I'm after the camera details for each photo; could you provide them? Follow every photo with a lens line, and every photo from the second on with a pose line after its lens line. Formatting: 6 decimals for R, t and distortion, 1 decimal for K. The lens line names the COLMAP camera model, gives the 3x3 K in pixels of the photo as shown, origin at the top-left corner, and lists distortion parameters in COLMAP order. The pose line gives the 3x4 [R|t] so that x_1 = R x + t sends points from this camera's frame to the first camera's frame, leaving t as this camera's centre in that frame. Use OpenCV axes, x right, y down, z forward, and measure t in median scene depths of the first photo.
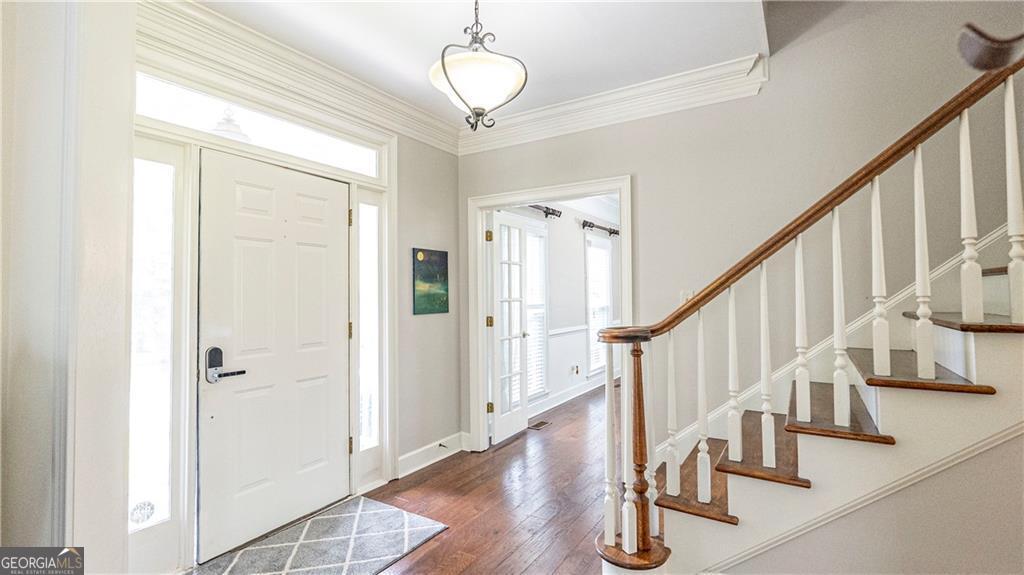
lens RADIAL K [[471.9, 0, 509.8], [0, 471.9, 281.8], [0, 0, 1]] dist [-0.005441, -0.000134]
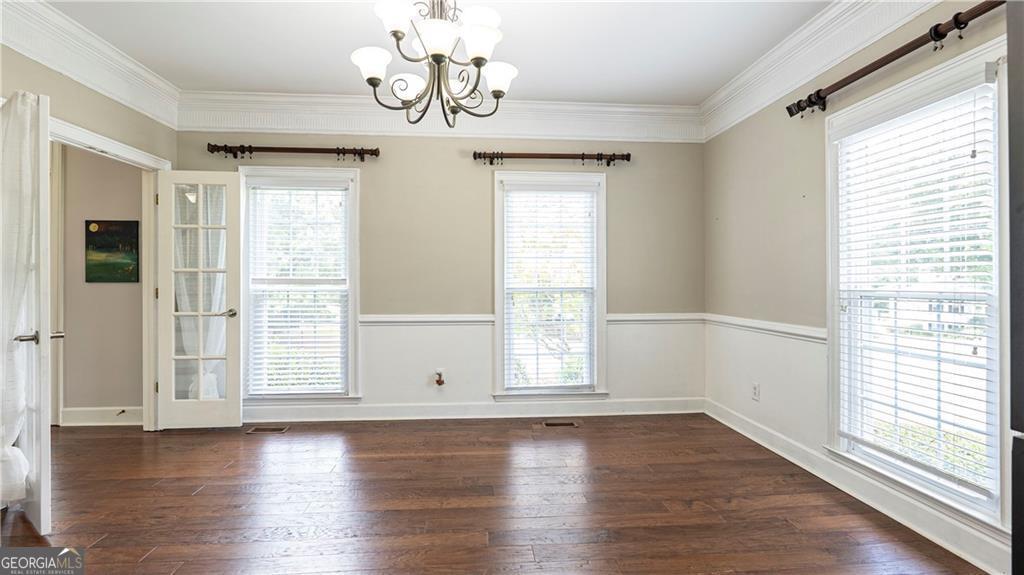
lens RADIAL K [[471.9, 0, 509.8], [0, 471.9, 281.8], [0, 0, 1]] dist [-0.005441, -0.000134]
pose [[0.588165, 0.005994, -0.808719, 1.172525], [0.015084, 0.999717, 0.018380, 0.060499], [0.808601, -0.023009, 0.587908, 1.093431]]
